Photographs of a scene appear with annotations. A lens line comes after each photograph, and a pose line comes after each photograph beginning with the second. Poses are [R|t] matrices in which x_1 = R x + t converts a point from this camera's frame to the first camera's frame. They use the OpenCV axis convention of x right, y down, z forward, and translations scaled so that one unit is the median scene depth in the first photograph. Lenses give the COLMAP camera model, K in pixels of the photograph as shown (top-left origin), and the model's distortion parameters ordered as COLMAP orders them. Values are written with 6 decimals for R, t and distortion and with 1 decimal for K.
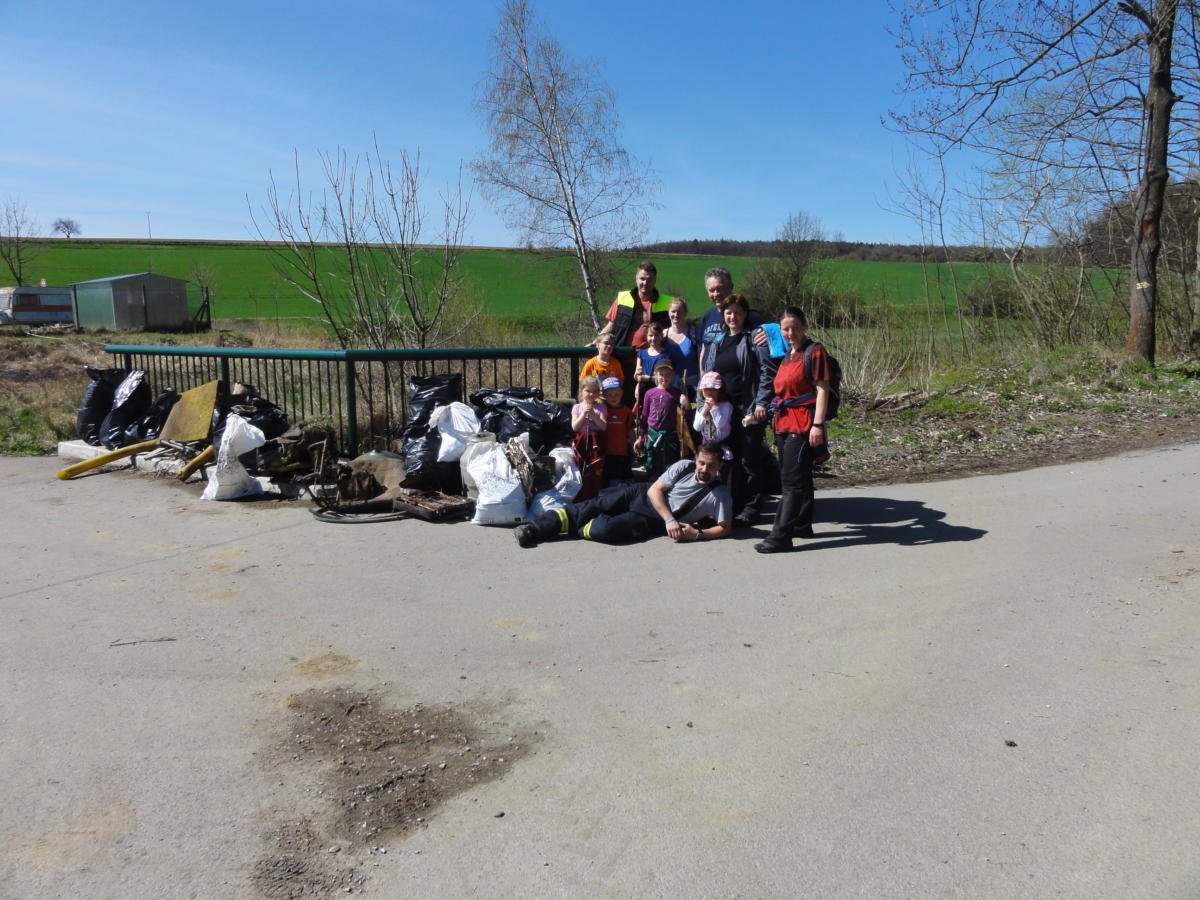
lens RADIAL K [[847.0, 0, 595.0], [0, 847.0, 451.2], [0, 0, 1]] dist [0.010800, 0.001029]
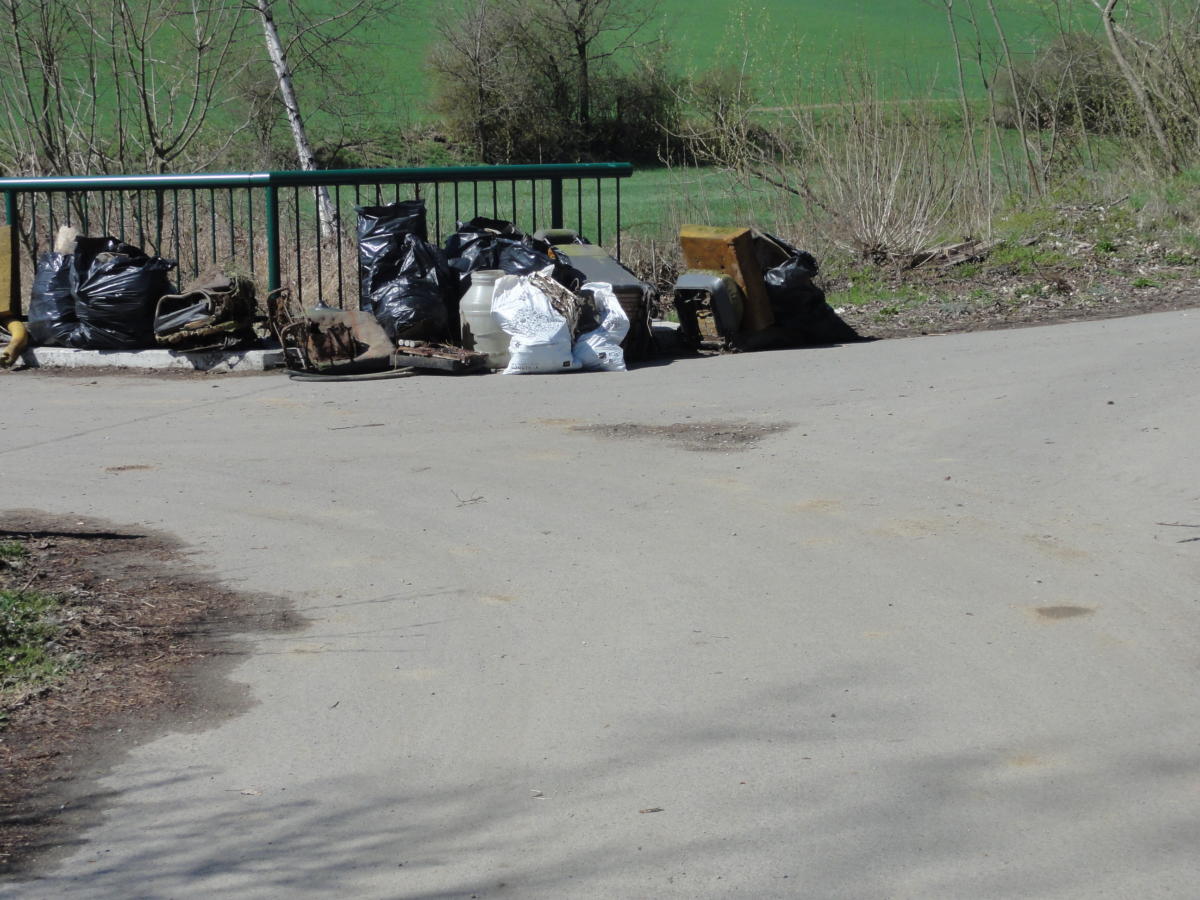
lens RADIAL K [[2363.7, 0, 596.4], [0, 2363.7, 450.8], [0, 0, 1]] dist [0.054700, 0.000000]
pose [[0.971976, -0.045063, 0.230722, -0.551009], [0.051589, 0.998419, -0.022331, 0.200817], [-0.229351, 0.033608, 0.972763, -1.156504]]
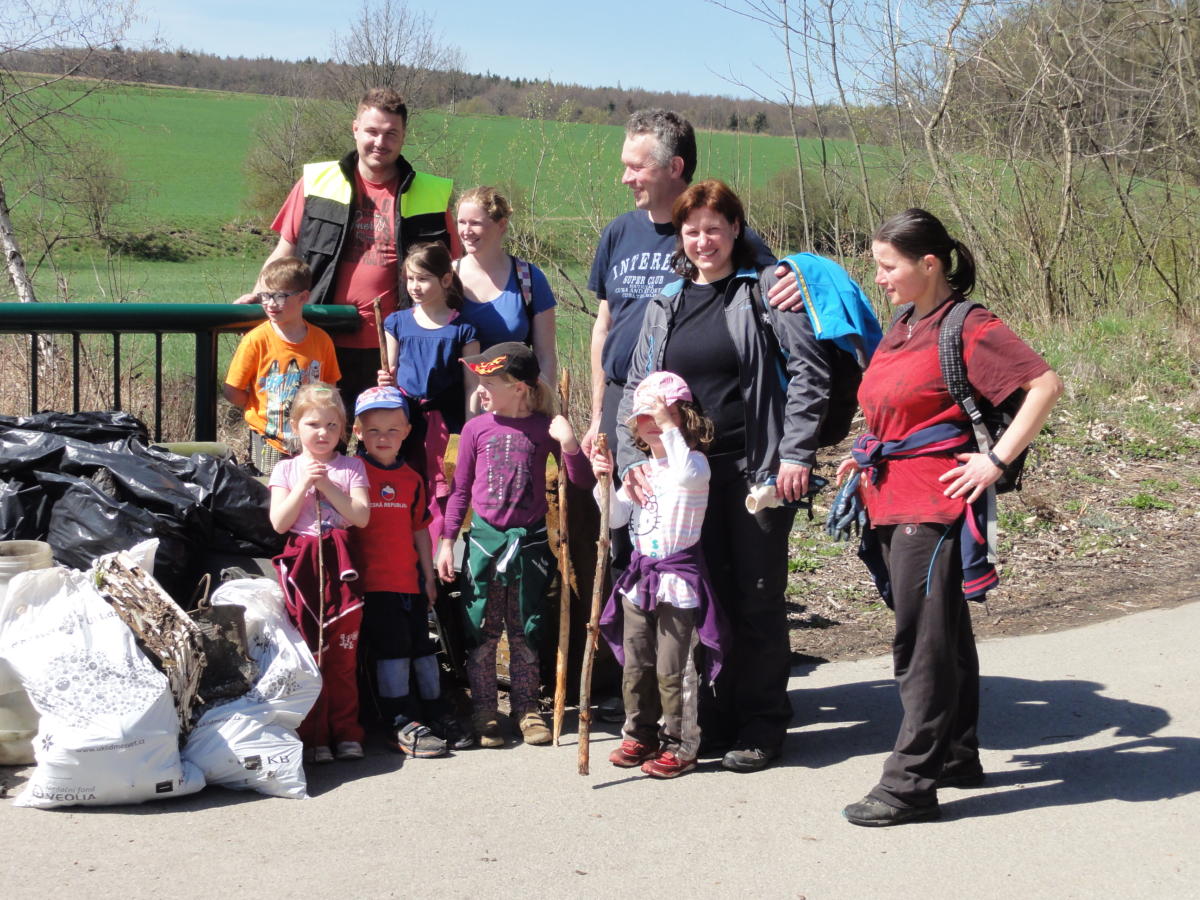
lens RADIAL K [[2029.4, 0, 597.5], [0, 2029.4, 448.2], [0, 0, 1]] dist [-0.031073, 0.000000]
pose [[0.943503, -0.006745, 0.331295, -0.182610], [0.023932, 0.998569, -0.047826, -0.014669], [-0.330498, 0.053052, 0.942314, 0.122363]]
